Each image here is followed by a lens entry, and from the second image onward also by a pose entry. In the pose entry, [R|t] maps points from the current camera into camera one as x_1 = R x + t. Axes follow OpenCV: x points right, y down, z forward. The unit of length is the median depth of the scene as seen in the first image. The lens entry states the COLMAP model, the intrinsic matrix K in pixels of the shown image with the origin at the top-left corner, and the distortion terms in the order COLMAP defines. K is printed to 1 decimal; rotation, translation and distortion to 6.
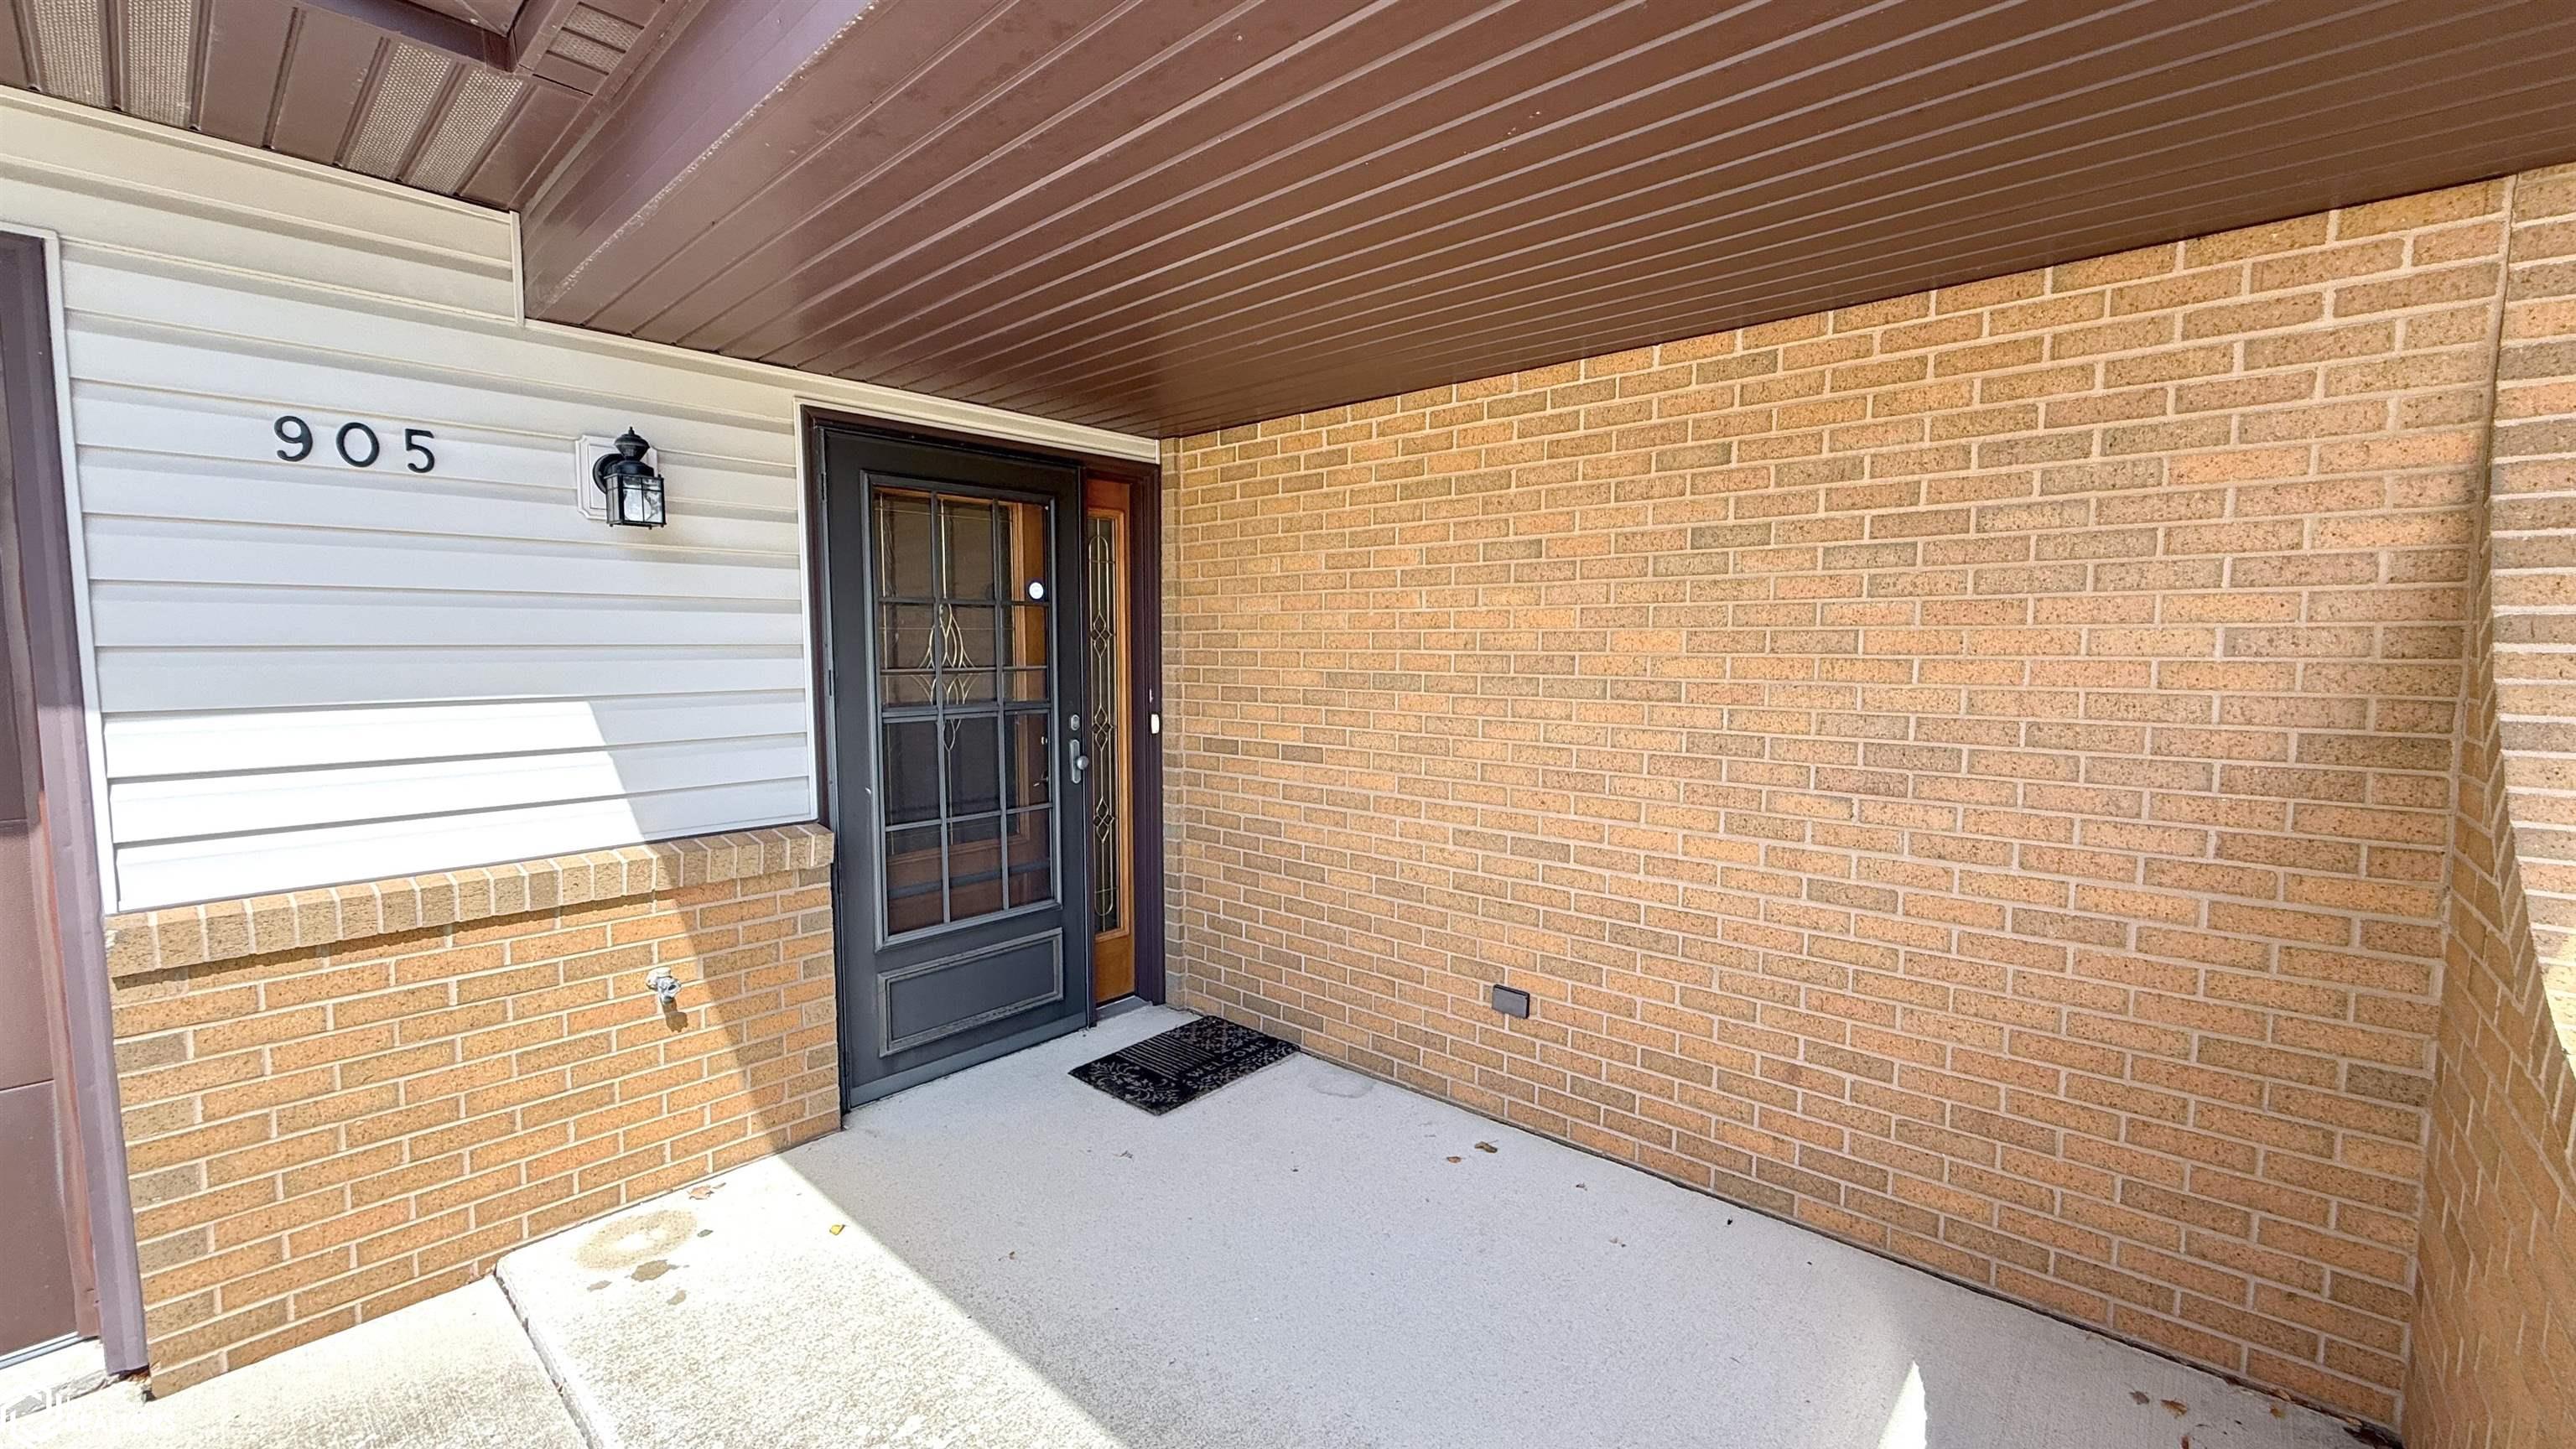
lens RADIAL K [[1028.0, 0, 1288.0], [0, 1028.0, 724.5], [0, 0, 1]] dist [0.000946, -0.000192]
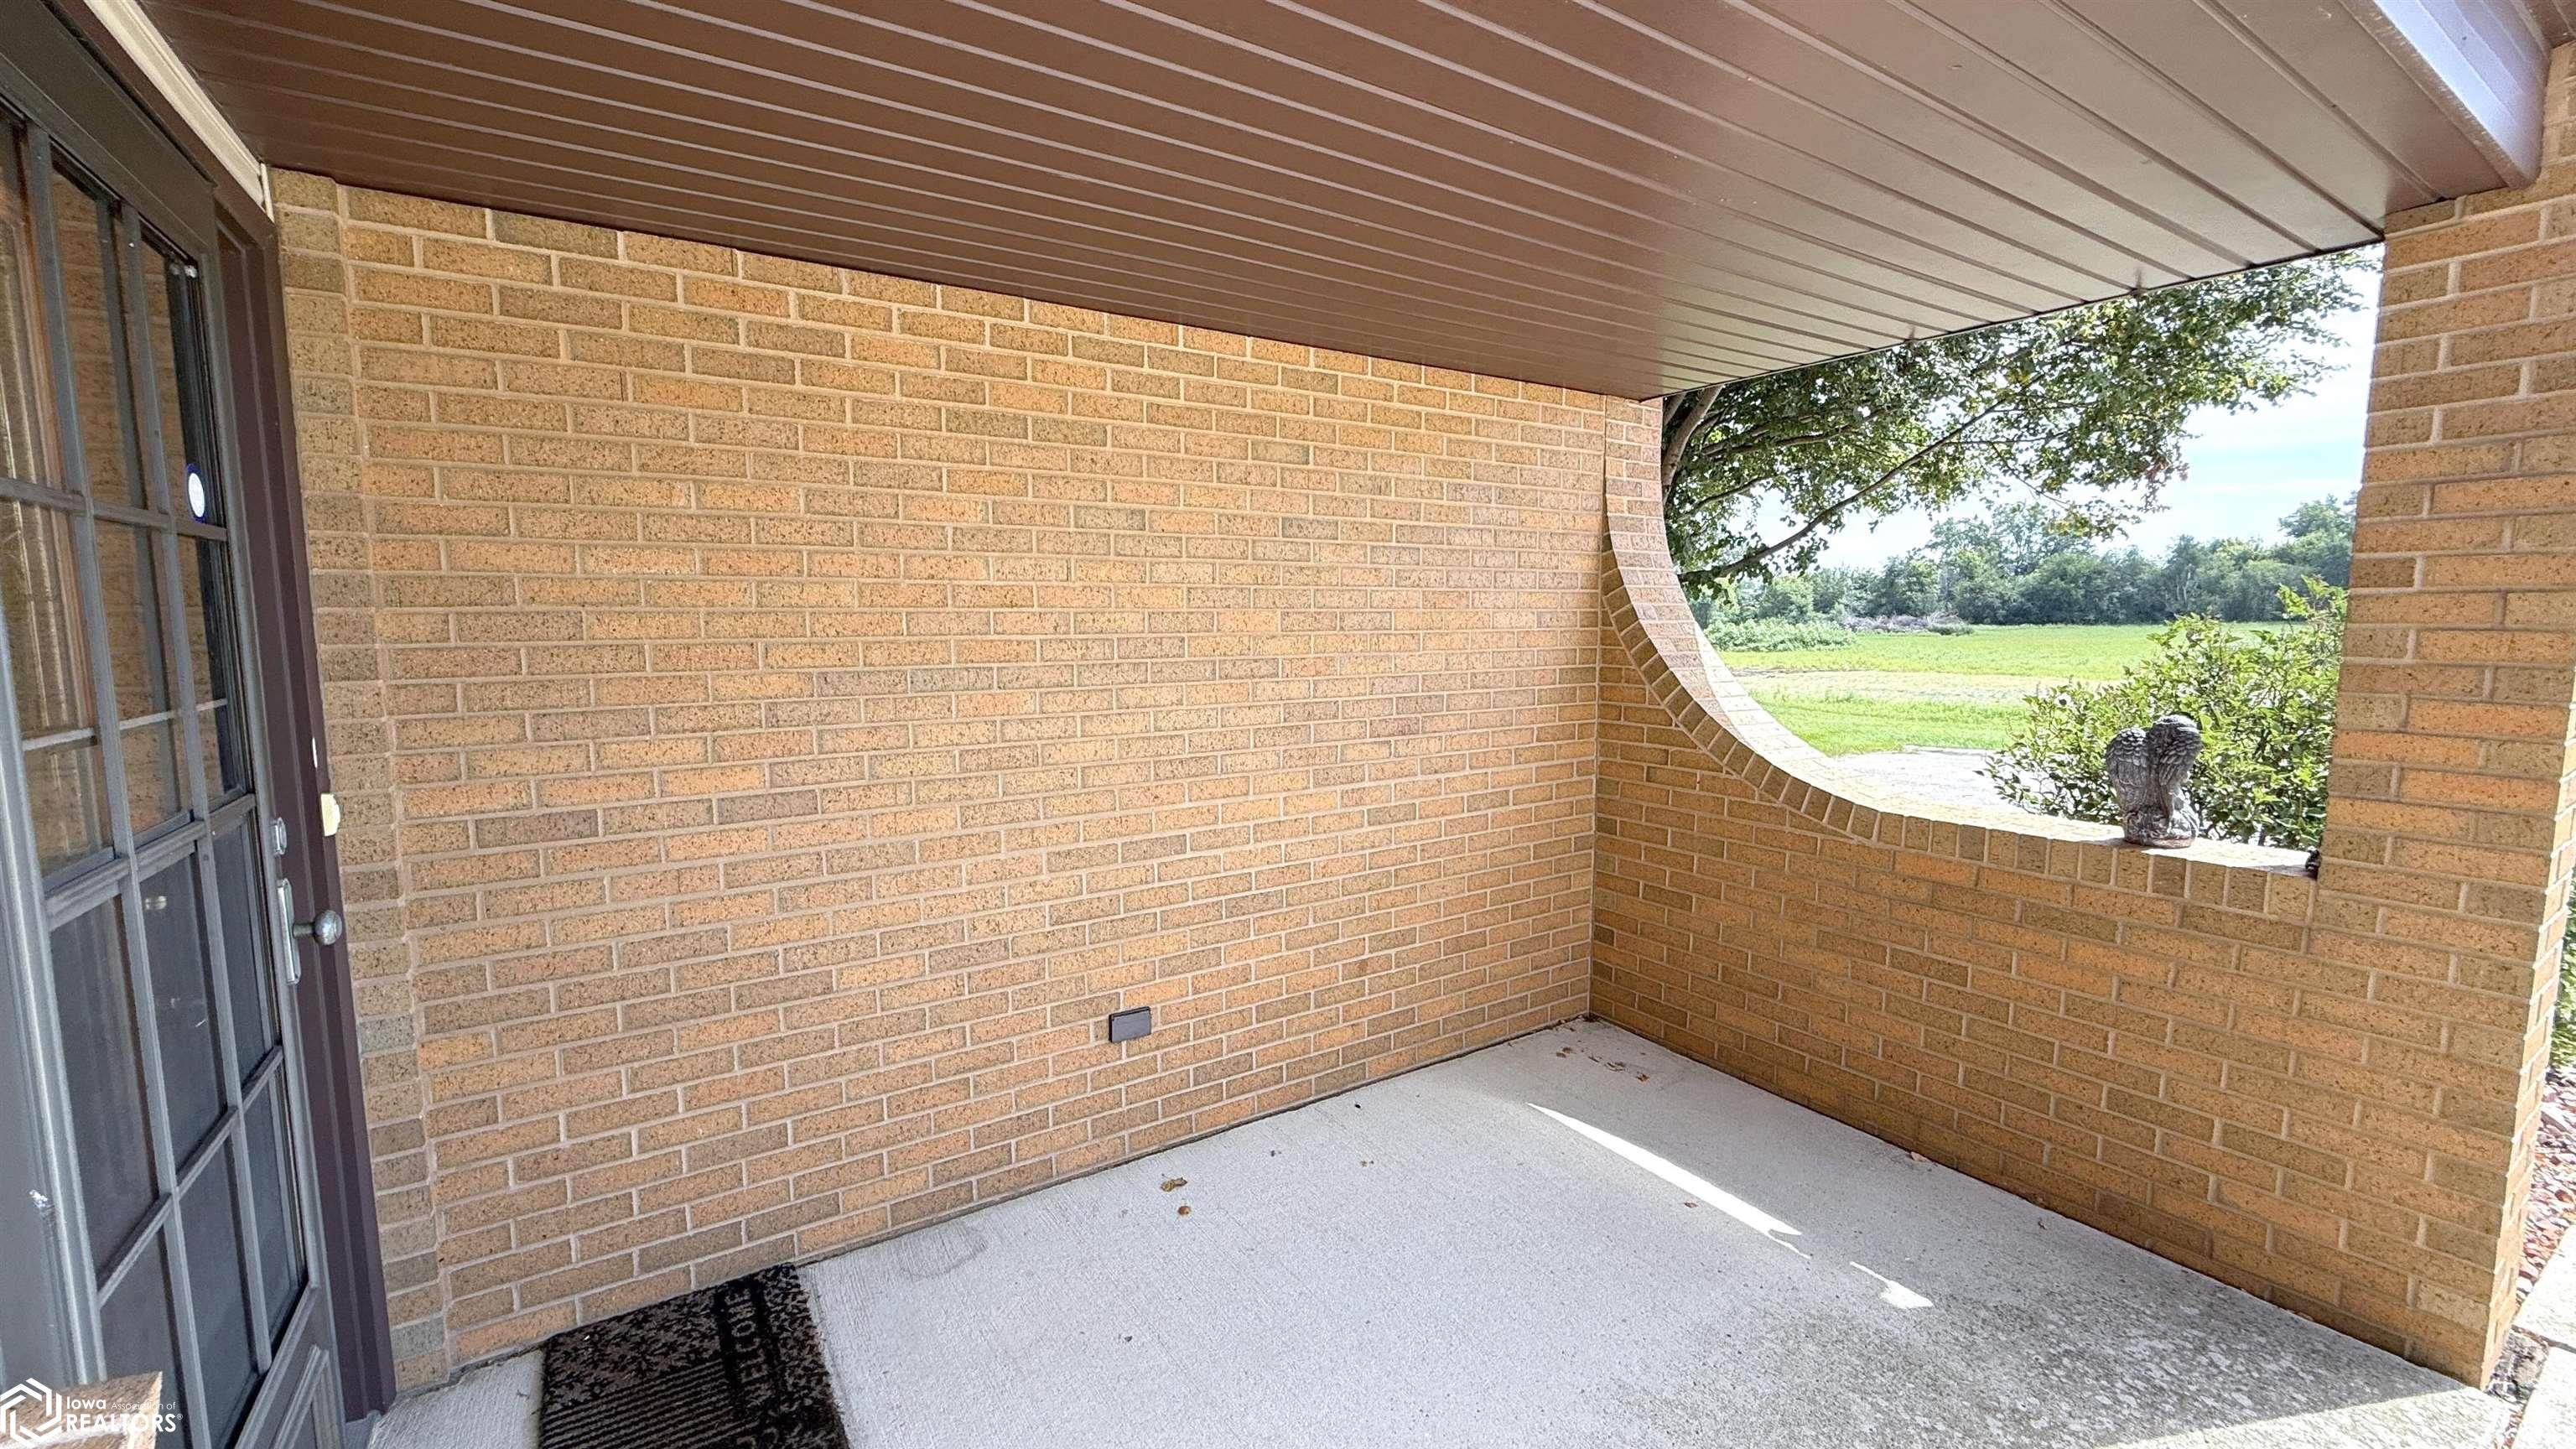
lens RADIAL K [[1028.0, 0, 1288.0], [0, 1028.0, 724.5], [0, 0, 1]] dist [0.000946, -0.000192]
pose [[0.256089, -0.102819, 0.961169, -0.616006], [0.083435, 0.992967, 0.083990, -0.057706], [-0.963046, 0.058686, 0.262867, 0.651249]]
